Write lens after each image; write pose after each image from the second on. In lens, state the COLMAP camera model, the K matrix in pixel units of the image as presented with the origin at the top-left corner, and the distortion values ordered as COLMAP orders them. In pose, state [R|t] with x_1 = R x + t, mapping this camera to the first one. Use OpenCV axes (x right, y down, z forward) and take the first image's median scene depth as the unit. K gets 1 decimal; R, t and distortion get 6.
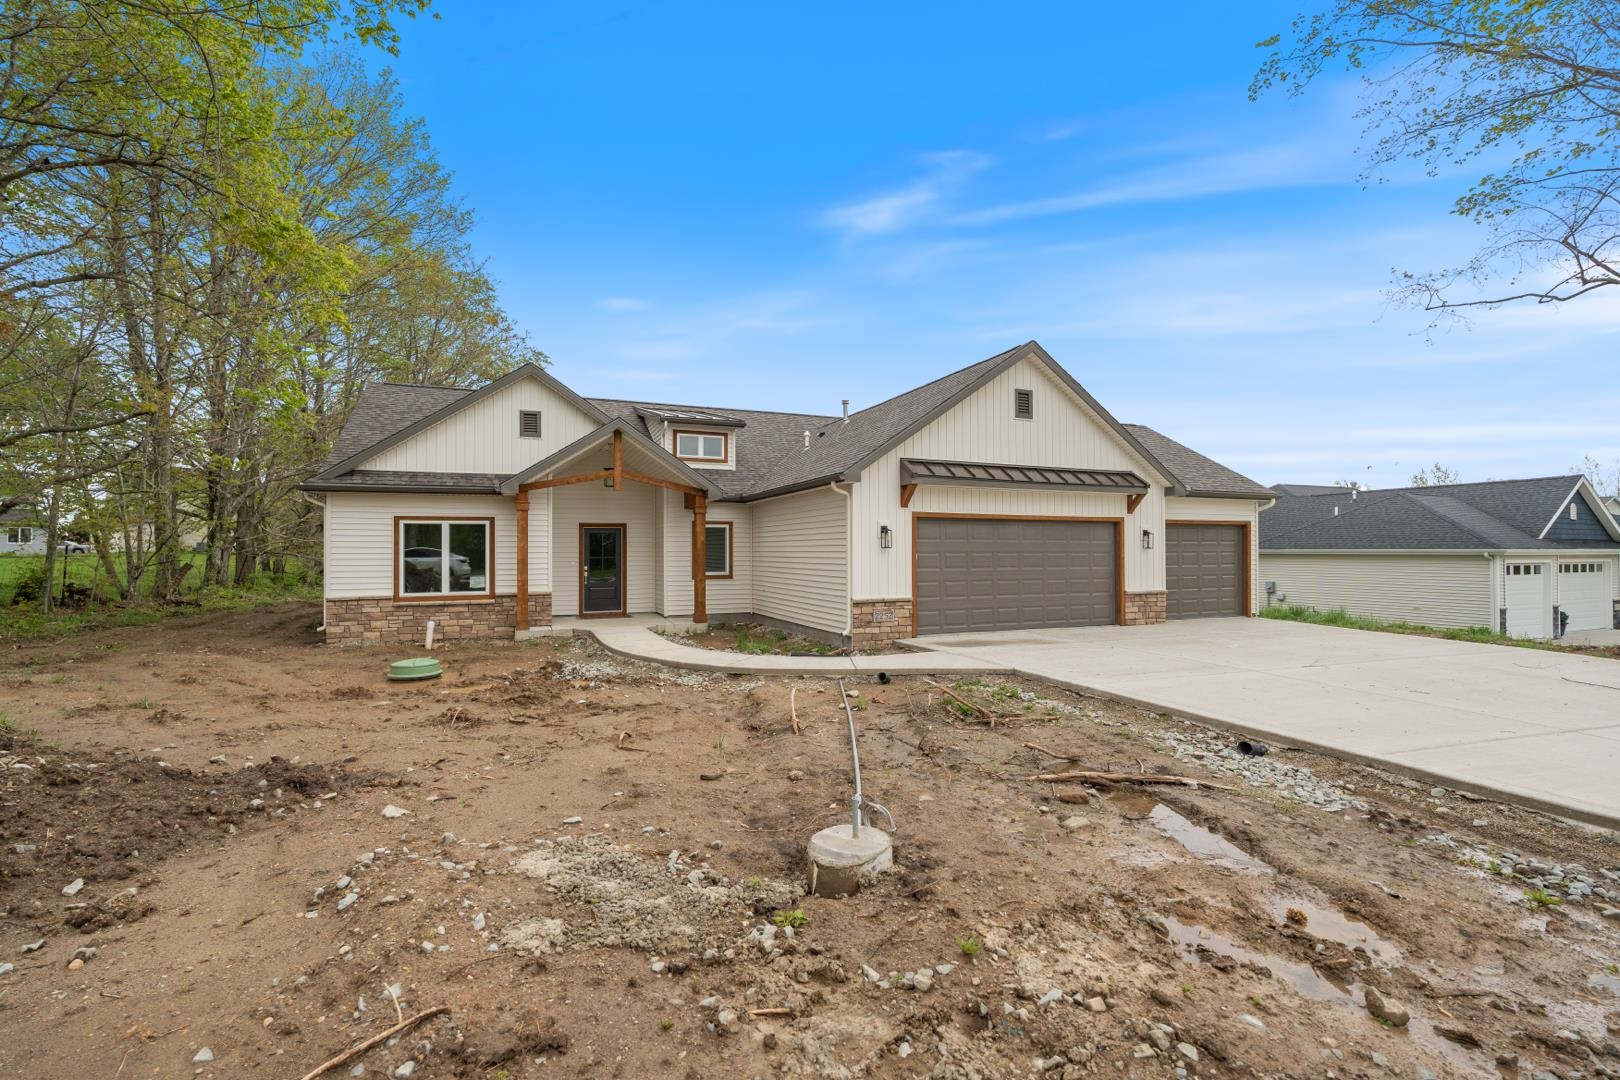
lens RADIAL K [[716.2, 0, 816.5], [0, 716.2, 548.7], [0, 0, 1]] dist [-0.001666, 0.000161]
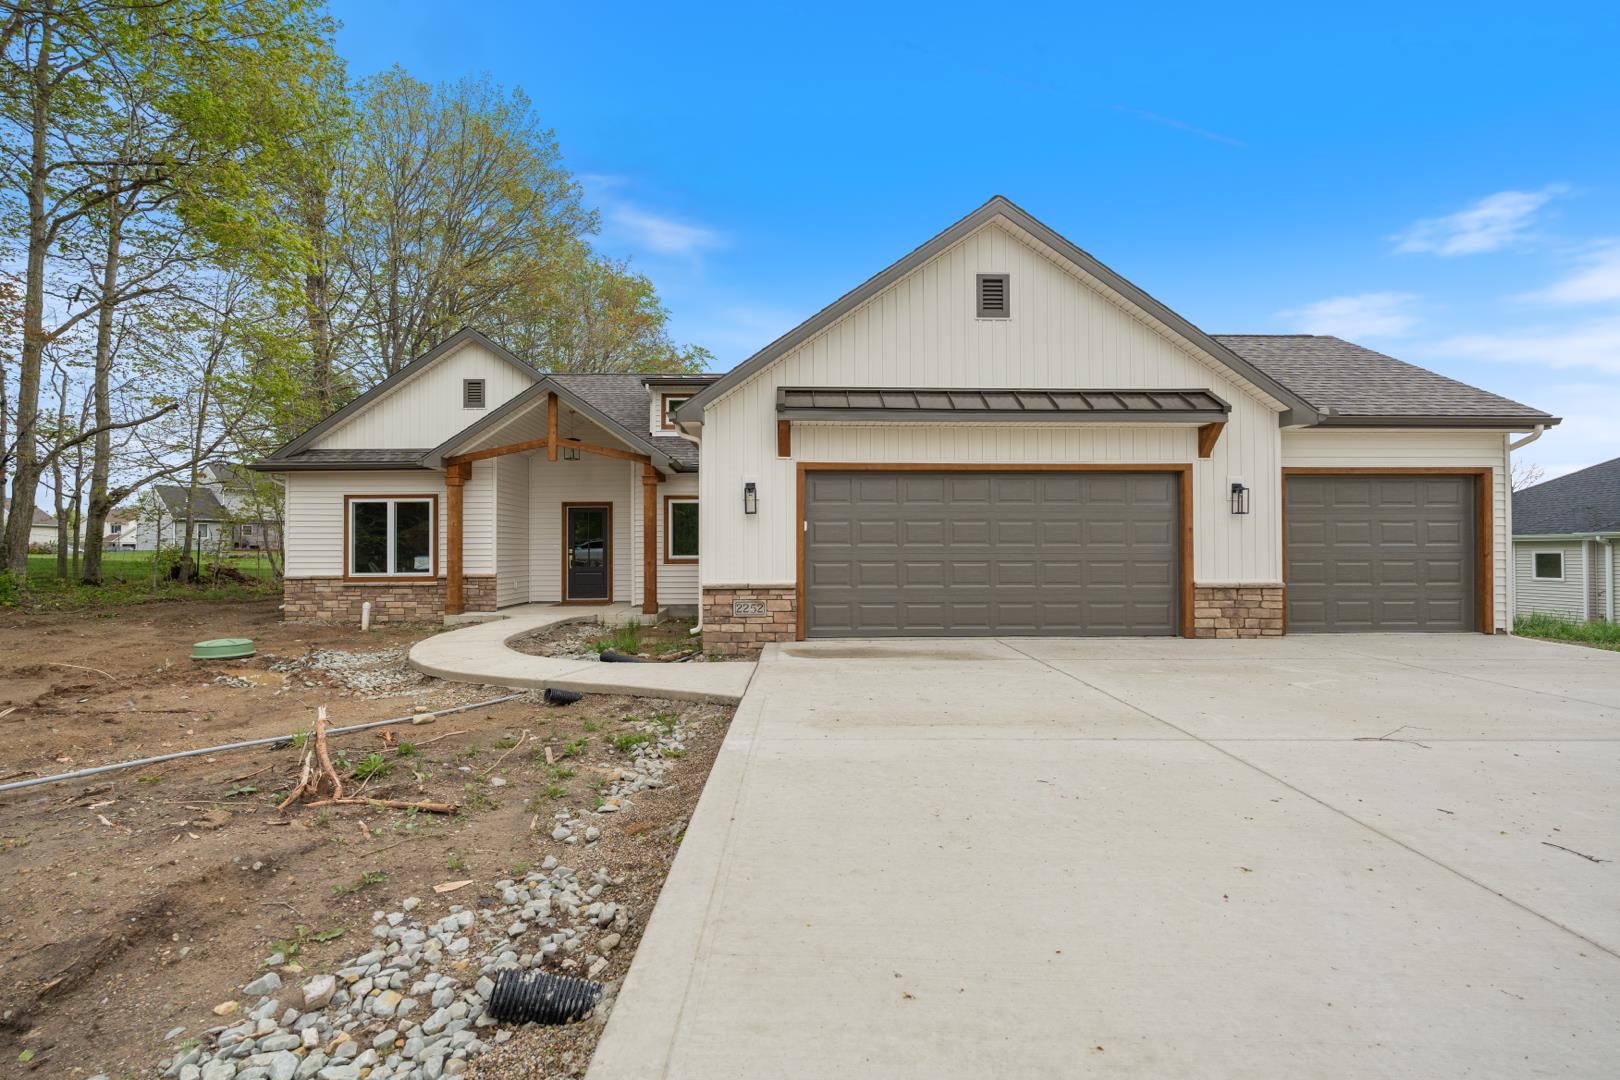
lens RADIAL K [[716.2, 0, 816.5], [0, 716.2, 548.7], [0, 0, 1]] dist [-0.001666, 0.000161]
pose [[0.929931, -0.002989, -0.367722, 0.371208], [0.002653, 0.999995, -0.001421, 0.031212], [0.367725, 0.000346, 0.929935, 0.317329]]
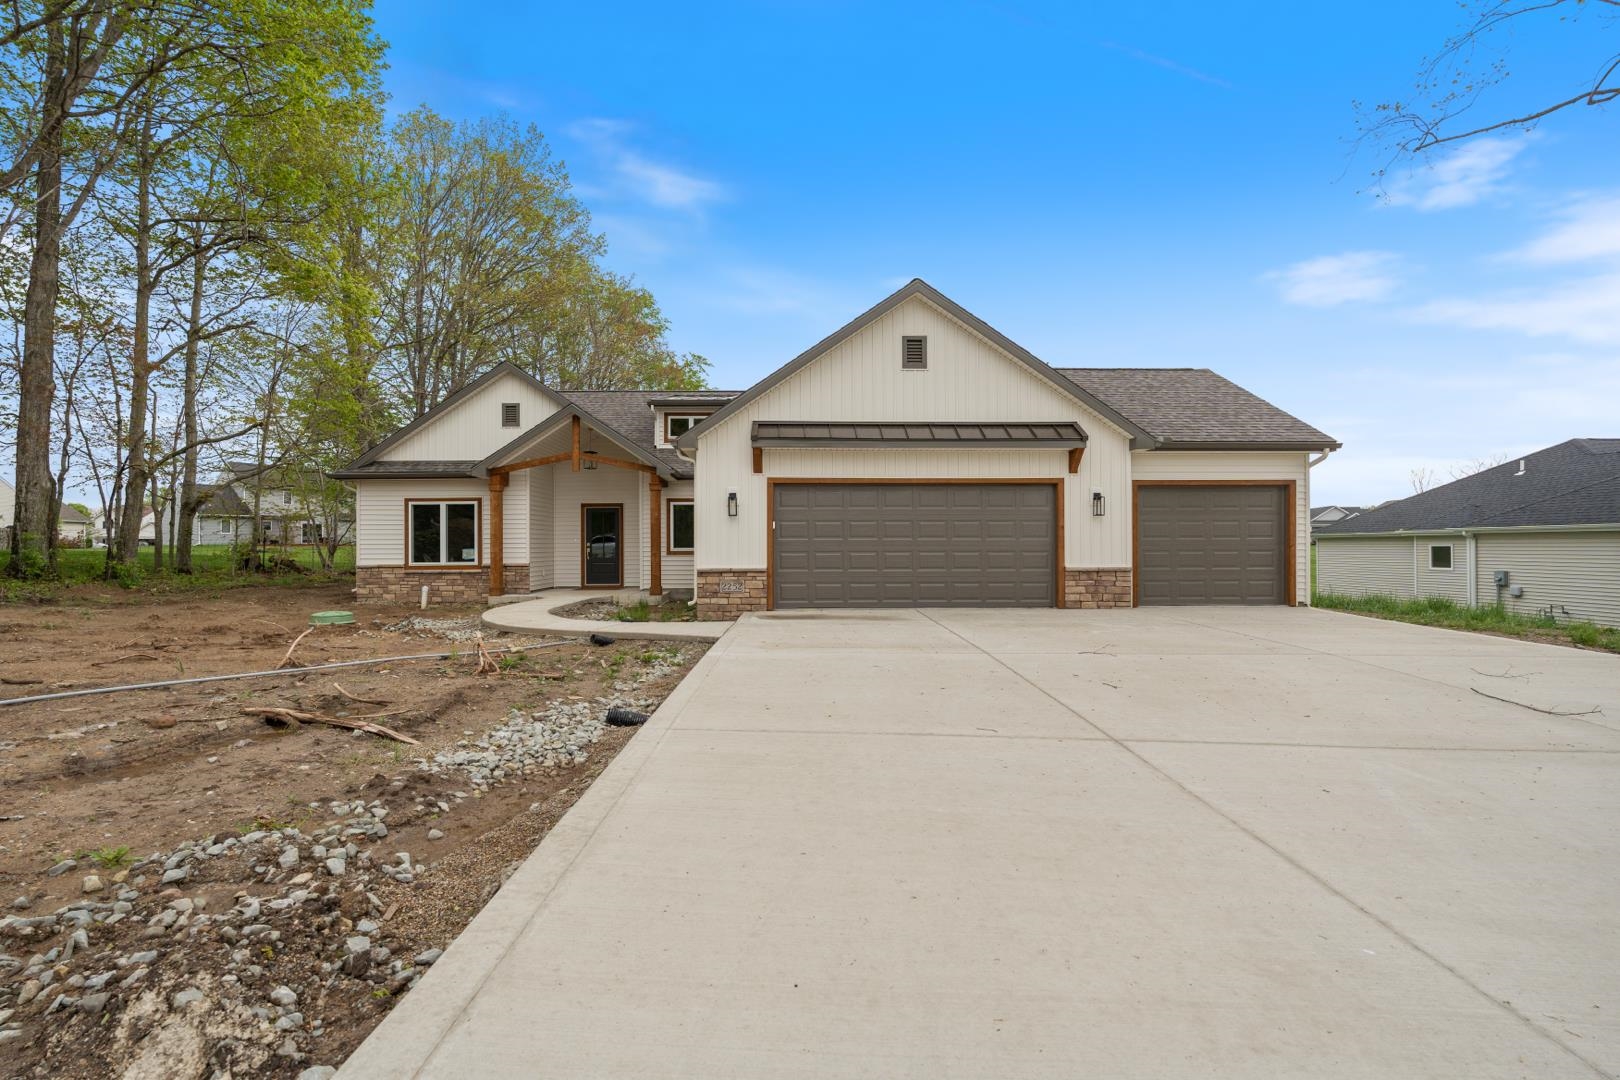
lens RADIAL K [[718.5, 0, 818.1], [0, 718.5, 548.1], [0, 0, 1]] dist [-0.002303, -0.000095]
pose [[0.930699, -0.001176, -0.365784, 0.490513], [0.003424, 0.999979, 0.005499, 0.033062], [0.365769, -0.006370, 0.930684, 0.127929]]
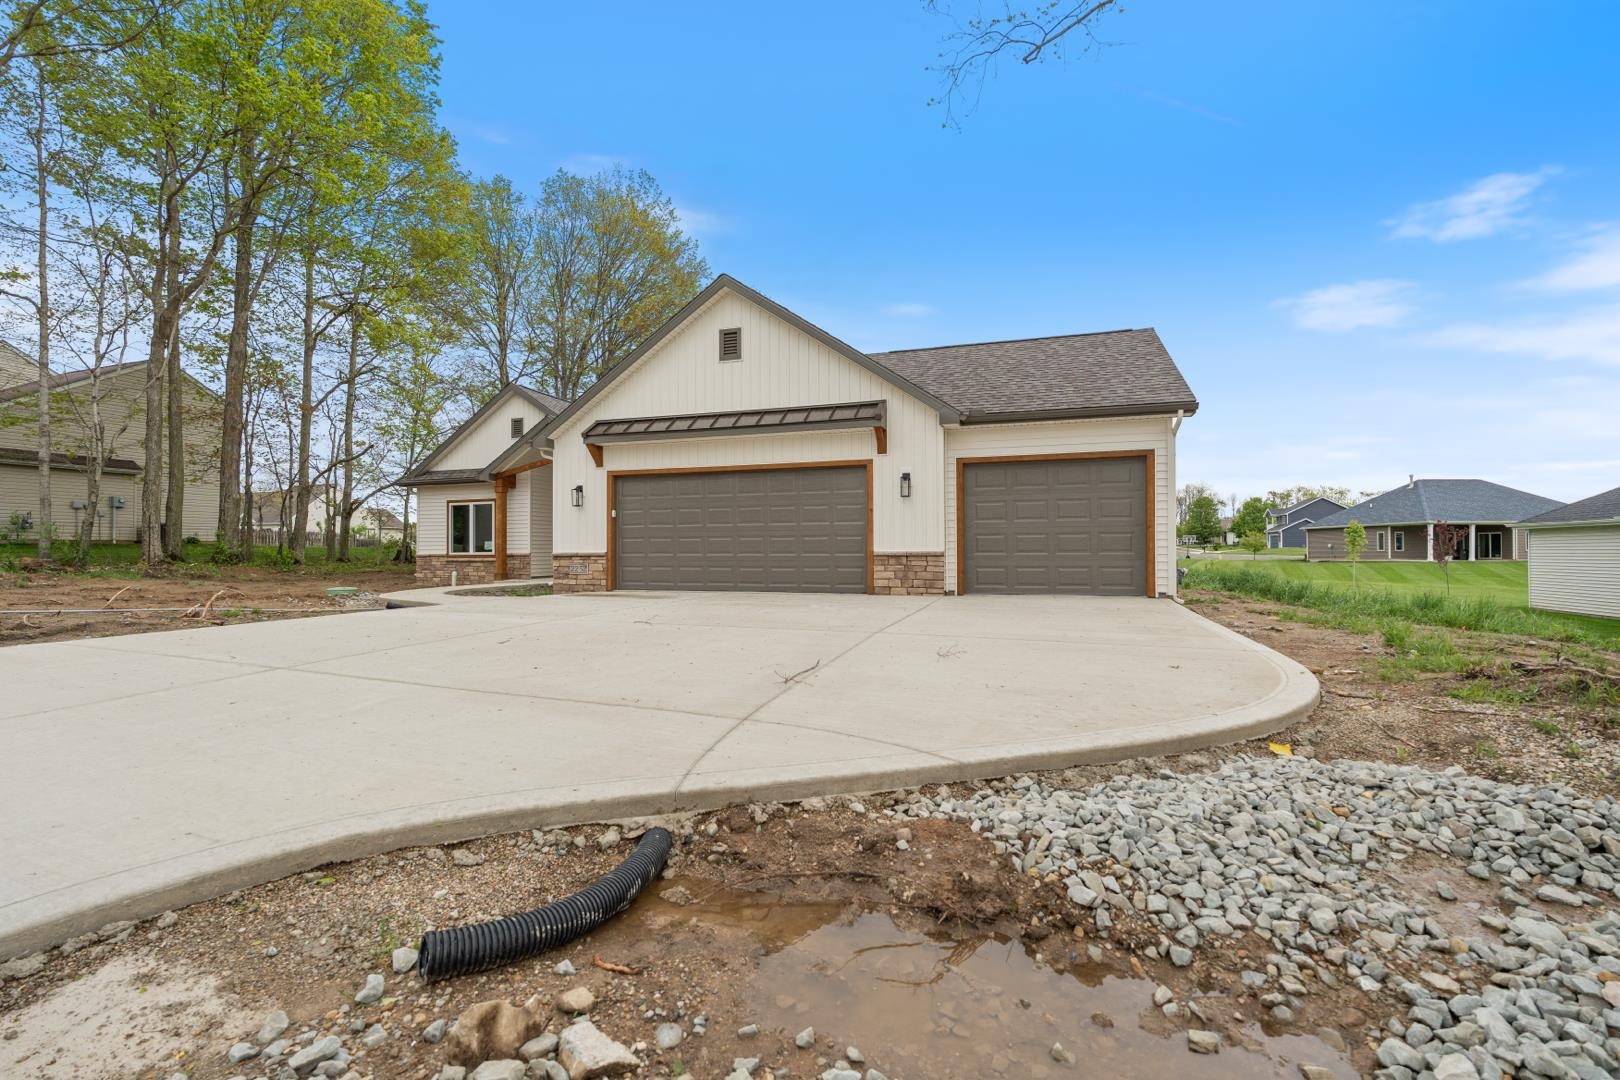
lens RADIAL K [[718.5, 0, 818.1], [0, 718.5, 548.1], [0, 0, 1]] dist [-0.002303, -0.000095]
pose [[0.757896, -0.005523, -0.652352, 0.948471], [0.007302, 0.999973, 0.000019, 0.057509], [0.652335, -0.004778, 0.757916, 0.367631]]
